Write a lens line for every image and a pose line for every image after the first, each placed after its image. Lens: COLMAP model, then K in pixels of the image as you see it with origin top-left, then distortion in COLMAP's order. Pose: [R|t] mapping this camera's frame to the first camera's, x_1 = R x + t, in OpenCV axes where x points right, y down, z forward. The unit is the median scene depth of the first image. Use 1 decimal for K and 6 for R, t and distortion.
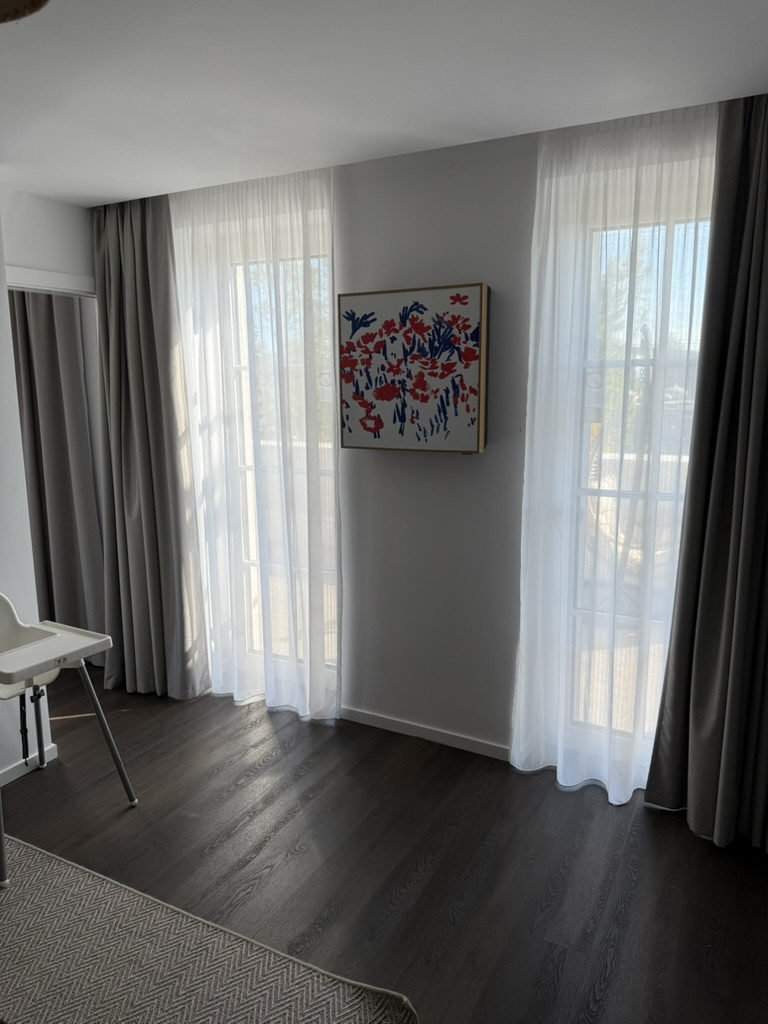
lens RADIAL K [[724.6, 0, 385.2], [0, 724.6, 517.3], [0, 0, 1]] dist [0.029751, -0.066852]
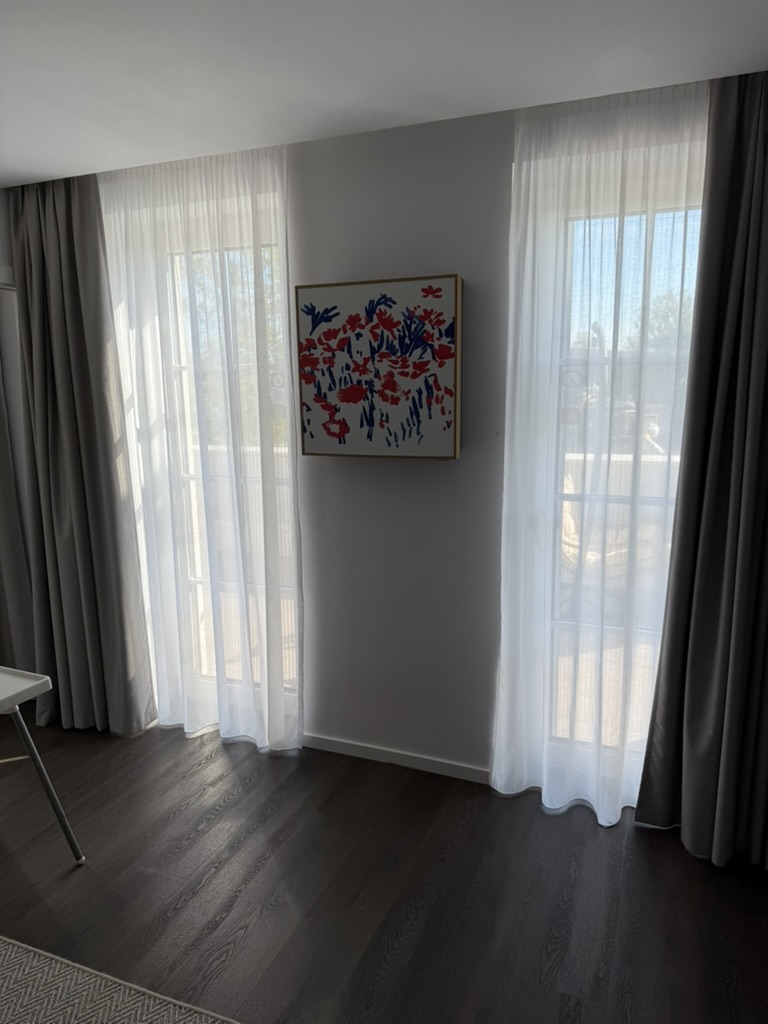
lens RADIAL K [[723.8, 0, 383.0], [0, 723.8, 521.6], [0, 0, 1]] dist [0.005980, -0.020203]
pose [[0.994625, -0.027227, 0.099904, -0.055278], [0.026429, 0.999607, 0.009301, -0.018799], [-0.100118, -0.006610, 0.994954, 0.087079]]
